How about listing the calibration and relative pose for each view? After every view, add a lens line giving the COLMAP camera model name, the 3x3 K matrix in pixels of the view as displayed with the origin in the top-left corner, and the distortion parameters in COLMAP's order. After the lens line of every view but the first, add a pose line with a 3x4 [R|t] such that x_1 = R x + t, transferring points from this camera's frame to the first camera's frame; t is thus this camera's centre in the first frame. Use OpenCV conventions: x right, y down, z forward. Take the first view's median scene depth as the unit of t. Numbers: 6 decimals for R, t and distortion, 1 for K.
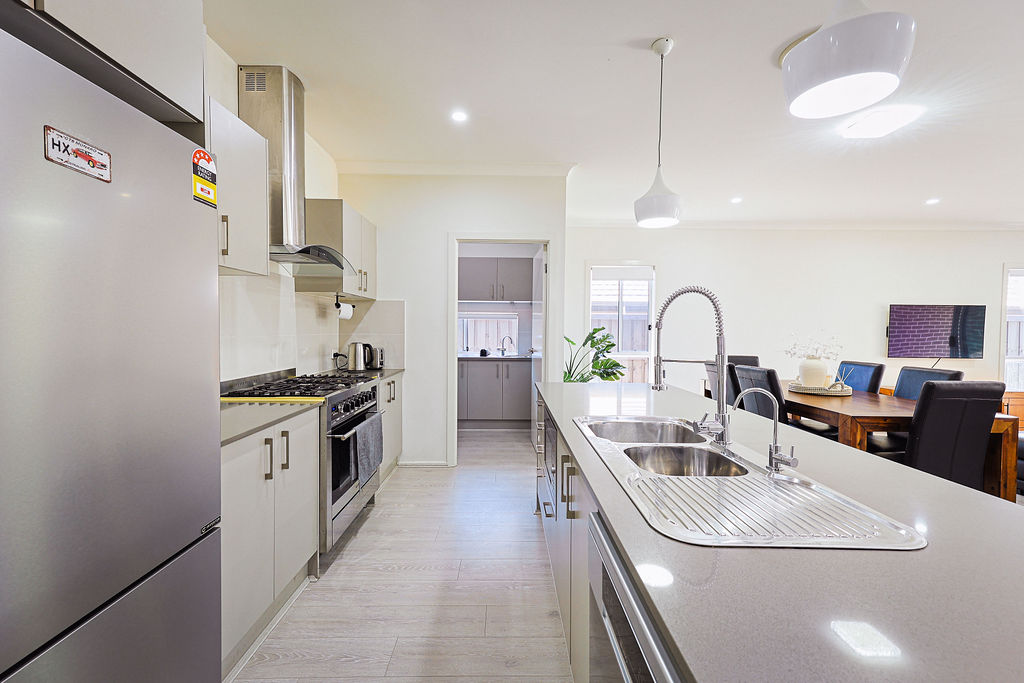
lens RADIAL K [[429.2, 0, 512.0], [0, 429.2, 341.5], [0, 0, 1]] dist [0.020791, -0.000033]
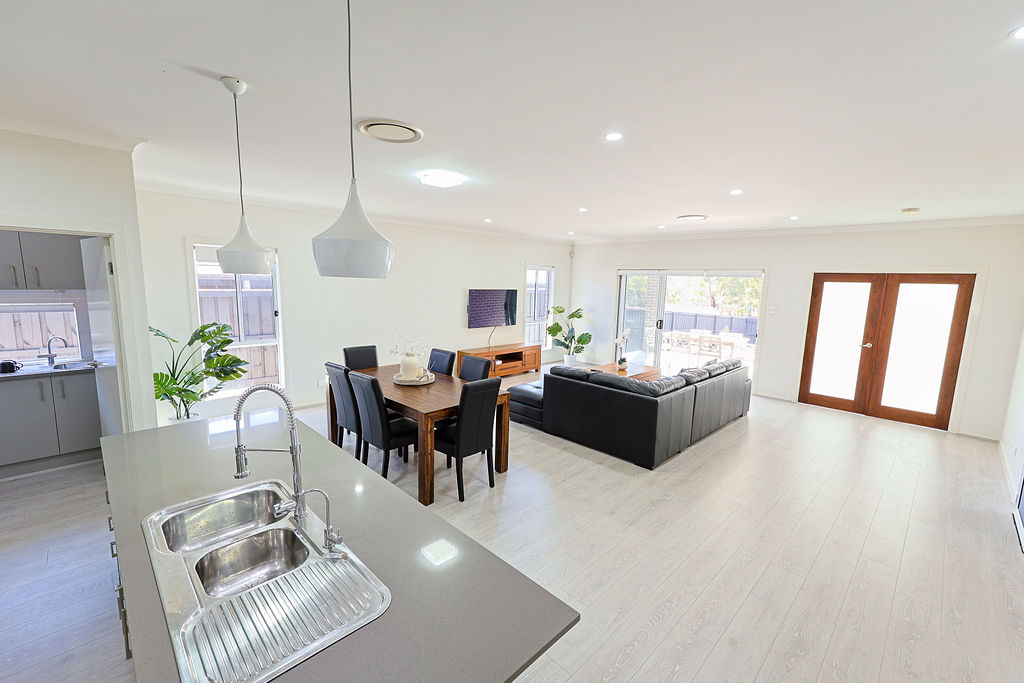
lens RADIAL K [[429.2, 0, 512.0], [0, 429.2, 341.5], [0, 0, 1]] dist [0.020791, -0.000033]
pose [[0.719632, -0.092854, 0.688119, 0.035115], [0.000179, 0.991043, 0.133544, -0.113947], [-0.694355, -0.095980, 0.713203, -0.064567]]
